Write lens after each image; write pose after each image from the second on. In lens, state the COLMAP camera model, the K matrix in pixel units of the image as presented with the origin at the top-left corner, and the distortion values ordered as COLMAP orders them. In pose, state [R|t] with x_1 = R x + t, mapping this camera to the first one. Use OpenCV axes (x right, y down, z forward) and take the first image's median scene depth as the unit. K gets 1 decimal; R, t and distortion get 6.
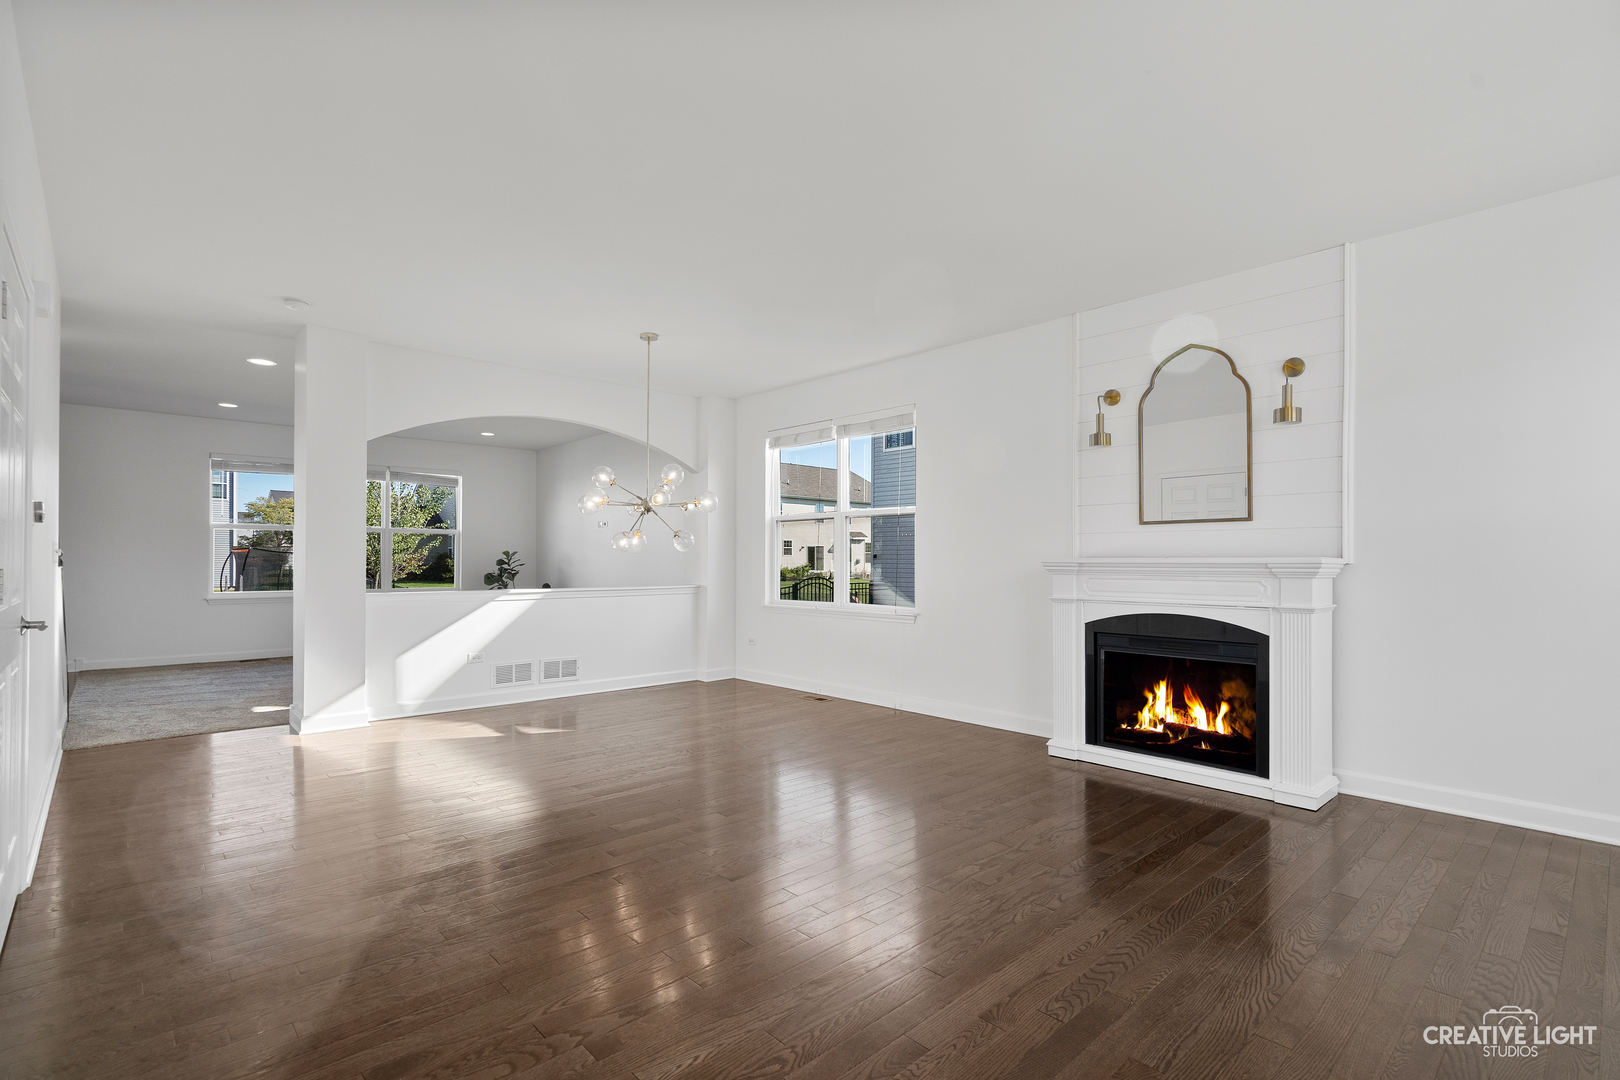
lens RADIAL K [[757.6, 0, 810.0], [0, 757.6, 540.0], [0, 0, 1]] dist [-0.001343, -0.000122]
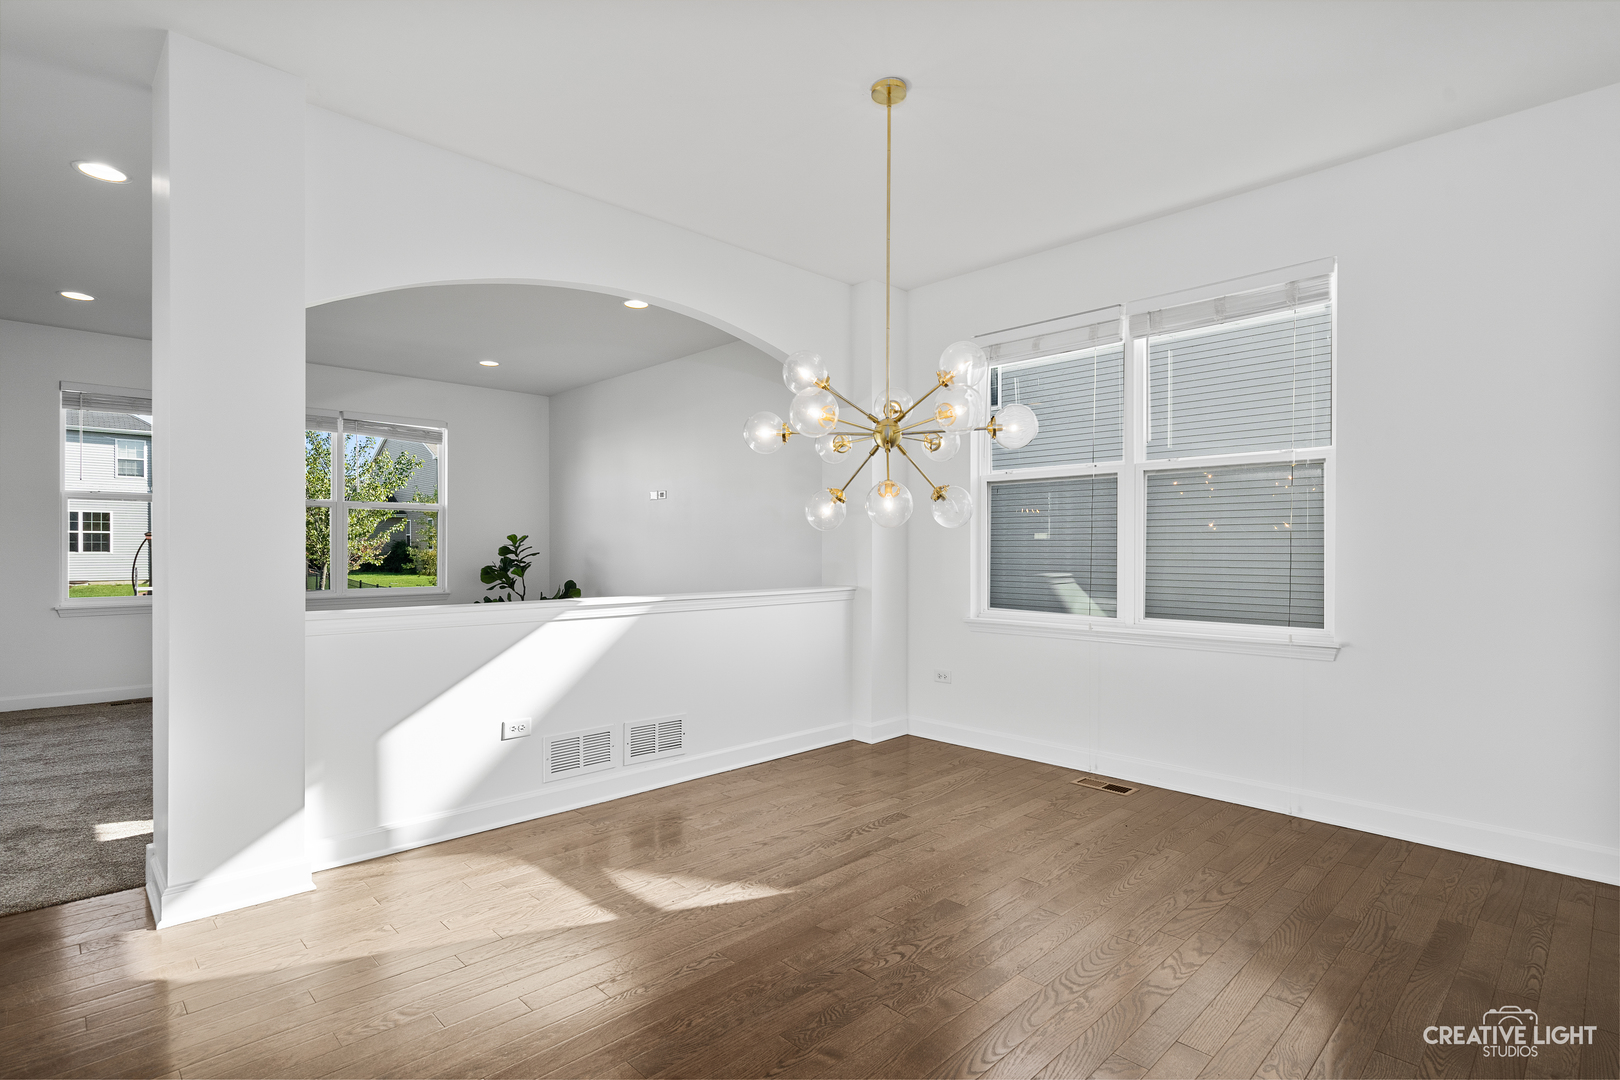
lens RADIAL K [[795.0, 0, 810.0], [0, 795.0, 540.0], [0, 0, 1]] dist [-0.001123, 0.000524]
pose [[0.999550, 0.000394, 0.029985, -0.206313], [-0.000860, 0.999879, 0.015516, 0.011182], [-0.029976, -0.015535, 0.999430, 0.356529]]
